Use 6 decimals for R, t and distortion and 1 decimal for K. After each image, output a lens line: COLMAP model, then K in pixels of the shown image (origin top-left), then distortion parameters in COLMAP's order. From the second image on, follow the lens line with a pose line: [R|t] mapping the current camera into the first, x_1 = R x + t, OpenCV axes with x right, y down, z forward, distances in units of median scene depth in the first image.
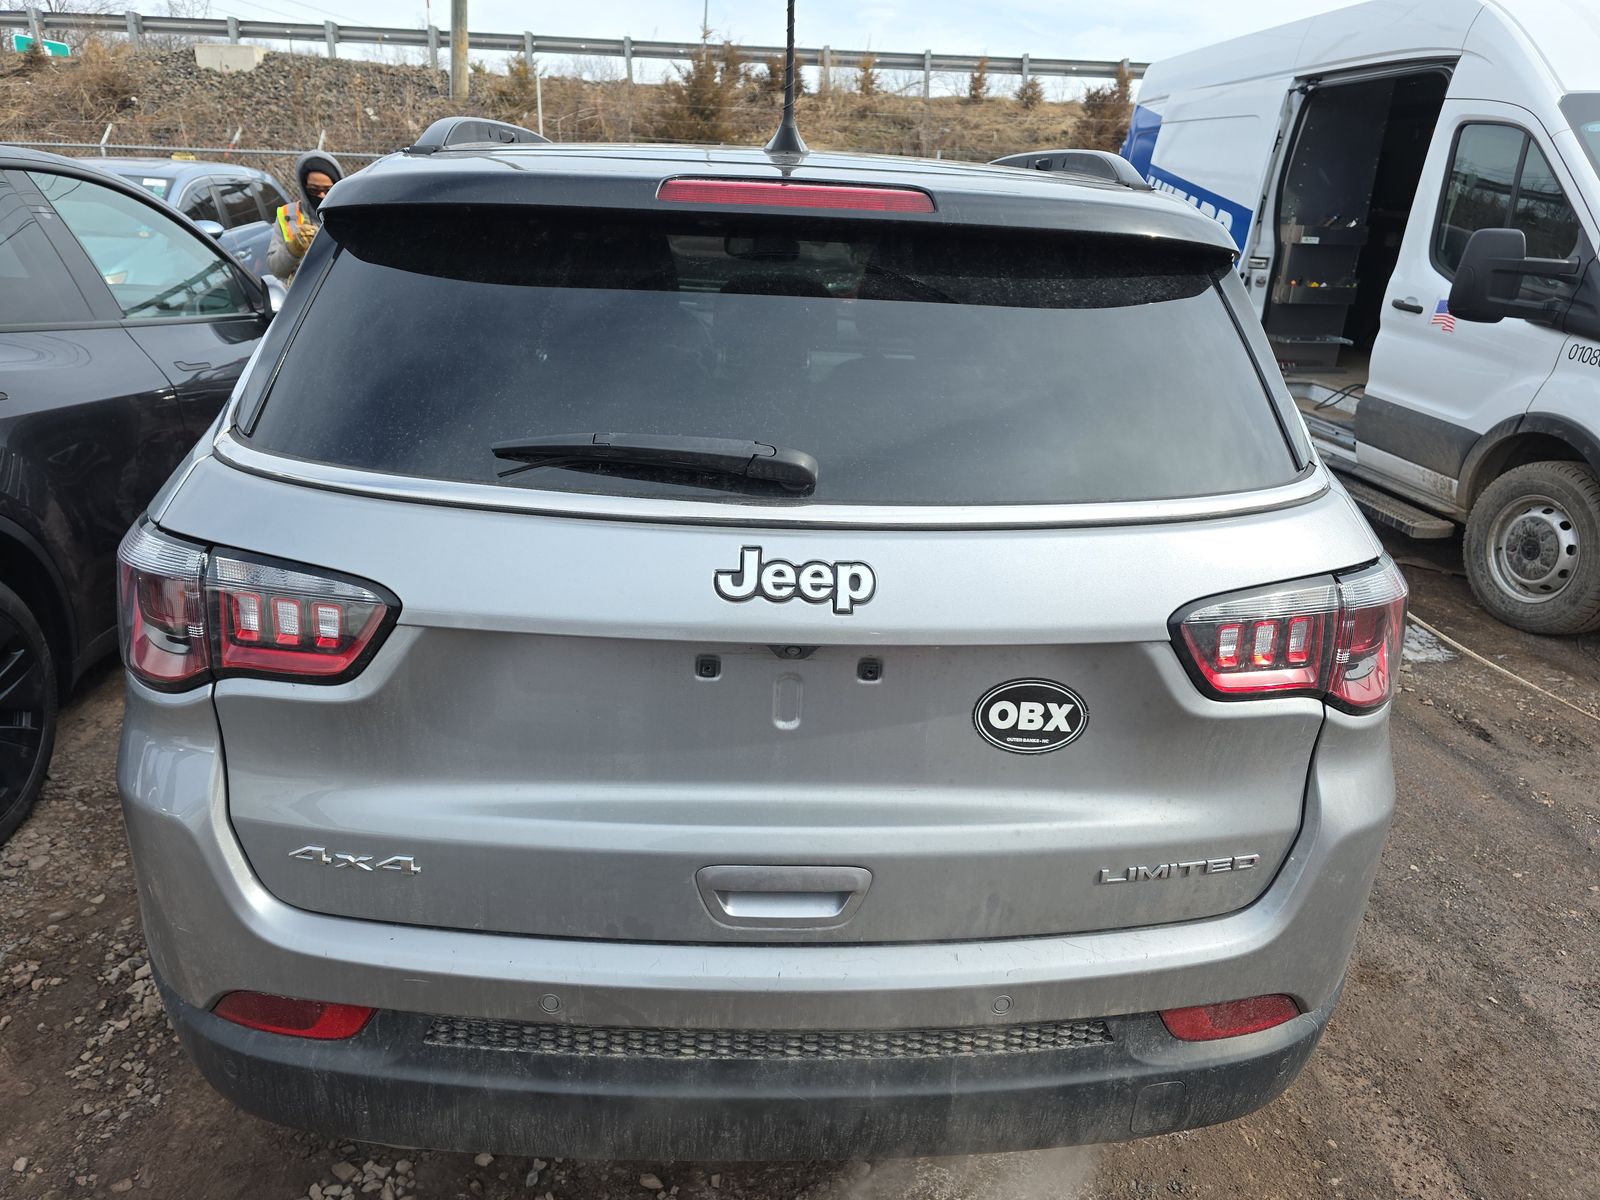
lens RADIAL K [[1082.5, 0, 789.2], [0, 1082.5, 608.7], [0, 0, 1]] dist [0.057050, -0.054476]
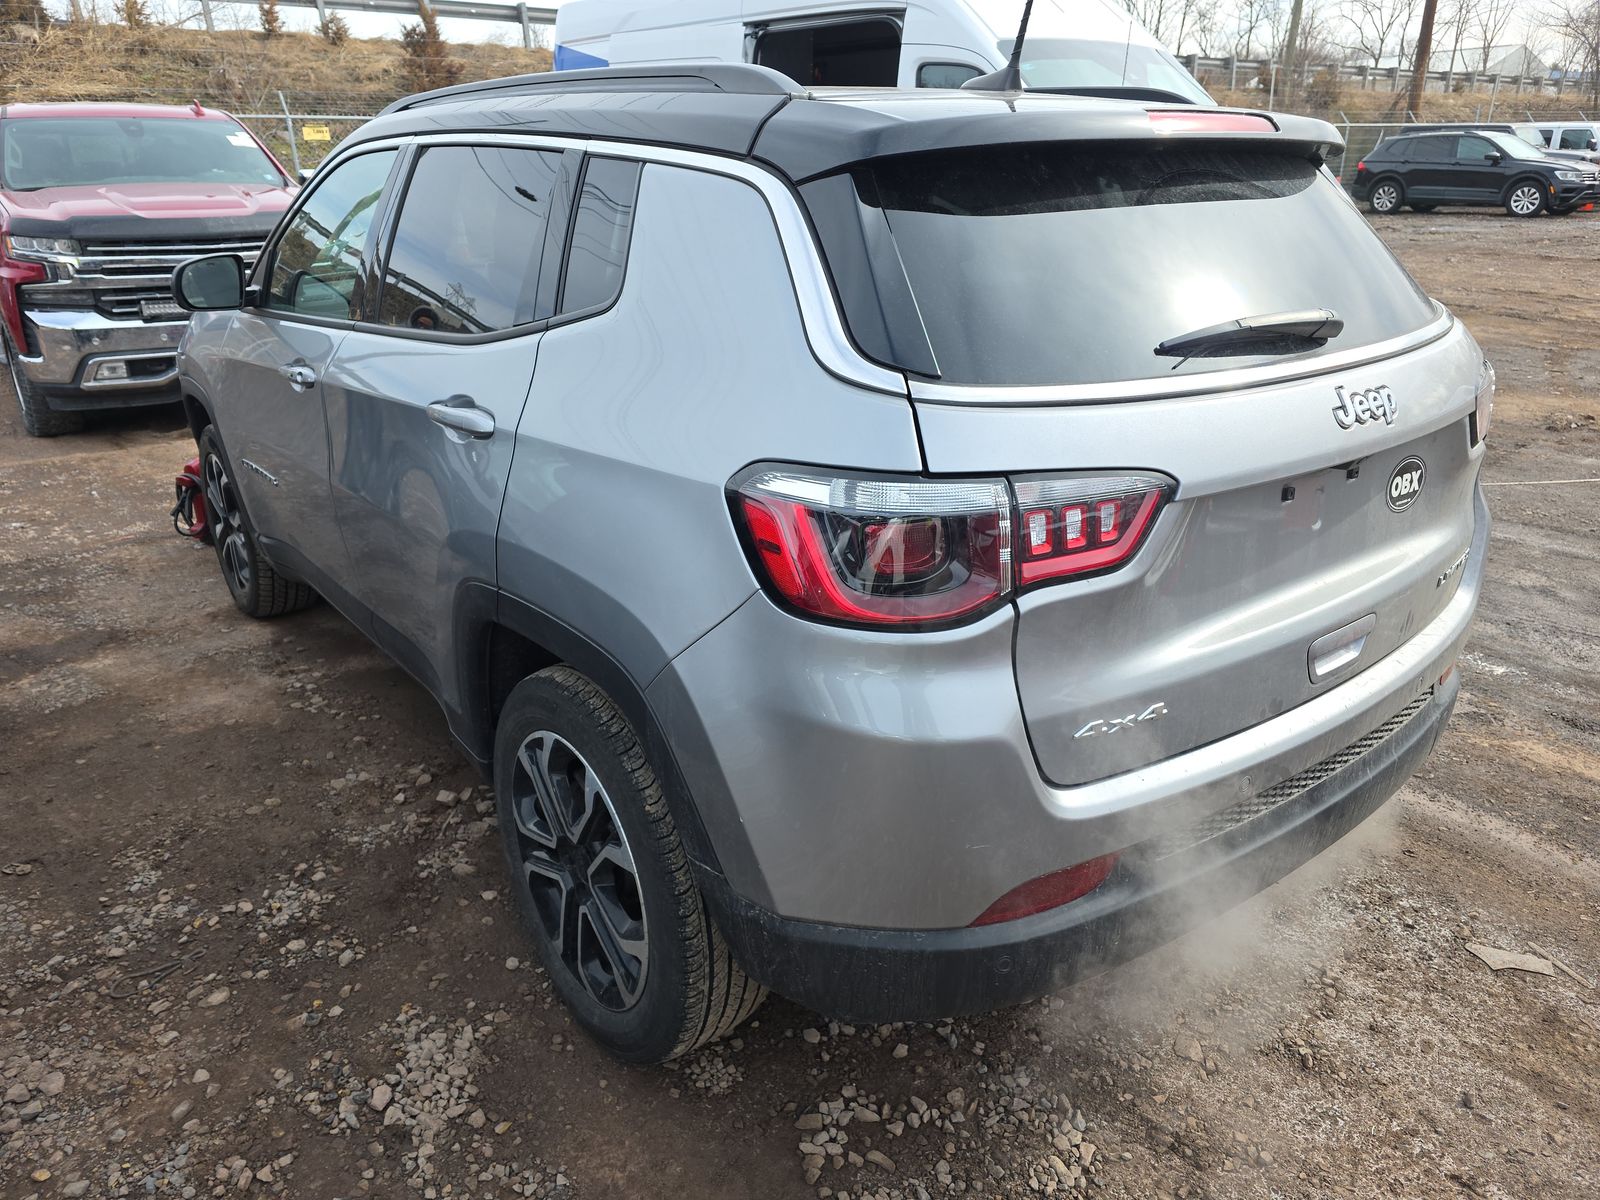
lens RADIAL K [[1082.5, 0, 789.2], [0, 1082.5, 608.7], [0, 0, 1]] dist [0.057050, -0.054476]
pose [[0.814818, -0.258280, 0.519002, -0.241984], [0.234620, 0.965593, 0.112178, -0.018656], [-0.530118, 0.030364, 0.847380, 0.041195]]
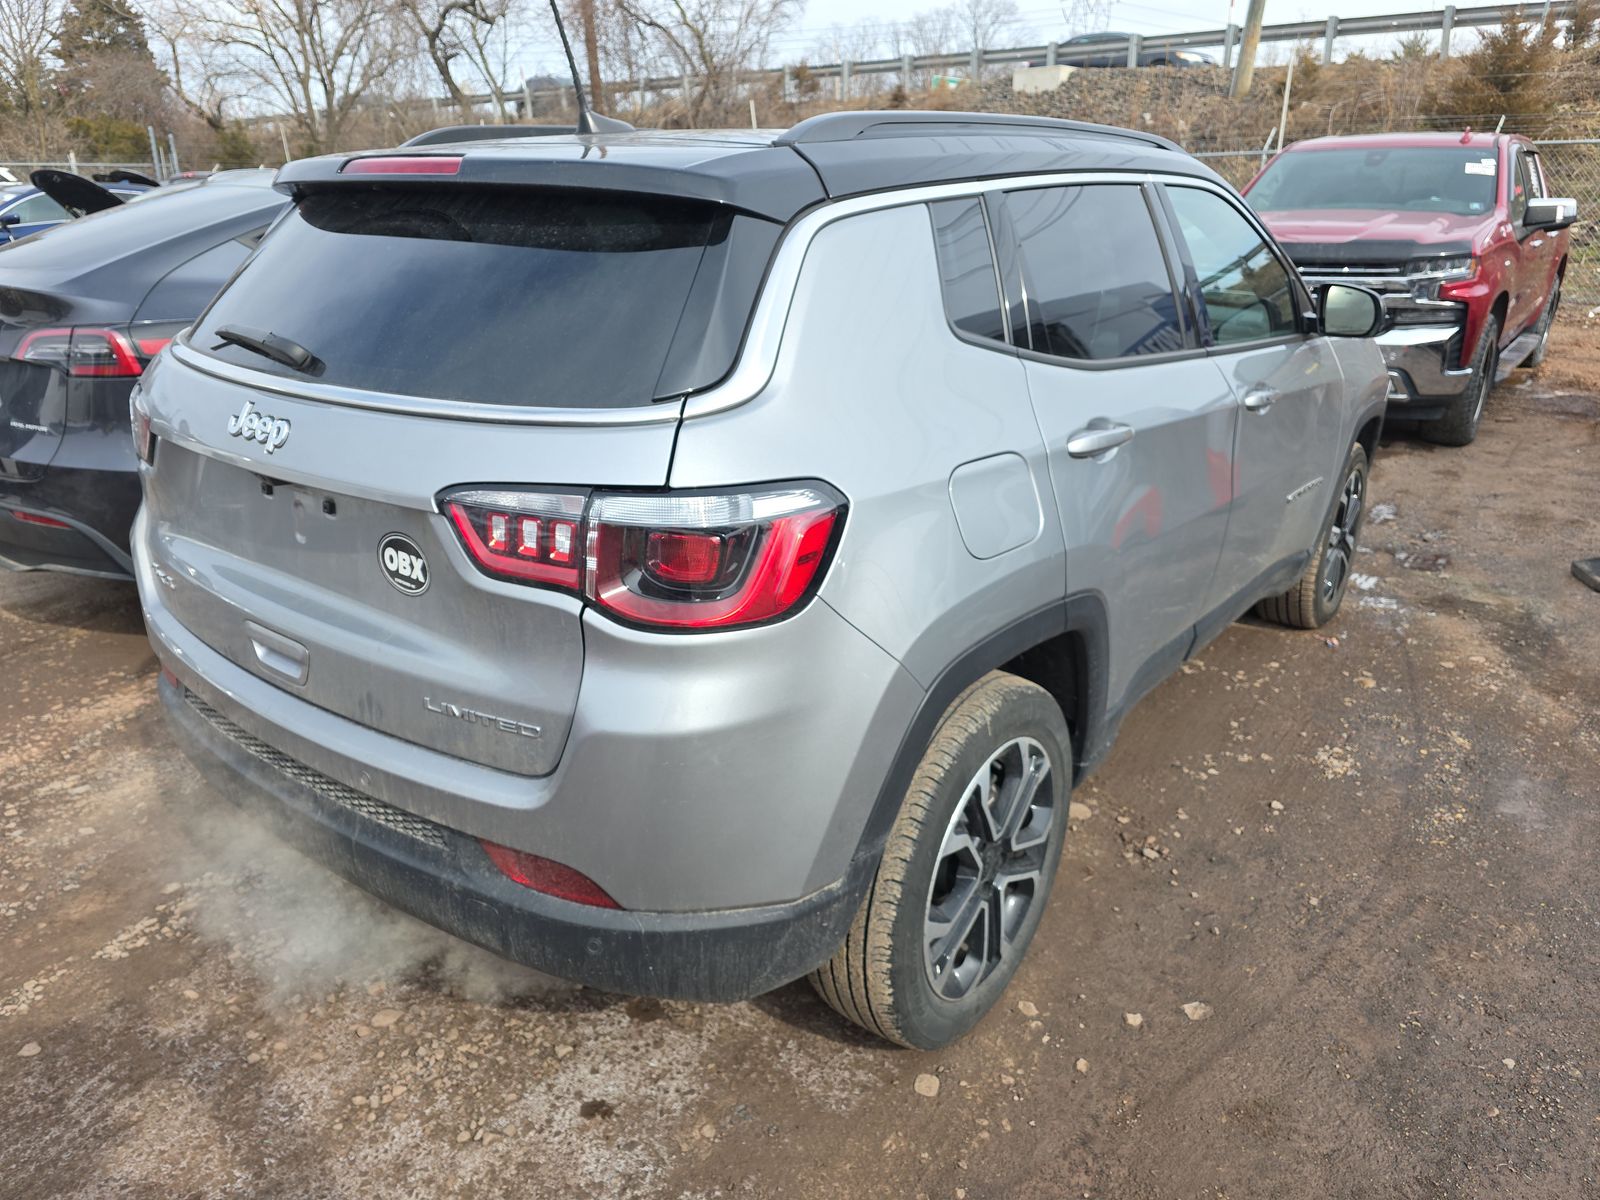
lens RADIAL K [[1077.7, 0, 803.7], [0, 1077.7, 591.5], [0, 0, 1]] dist [0.062379, -0.056399]
pose [[0.761670, 0.187812, -0.620150, 0.271172], [-0.197193, 0.978862, 0.054255, -0.006200], [0.617231, 0.080965, 0.782605, 0.056821]]
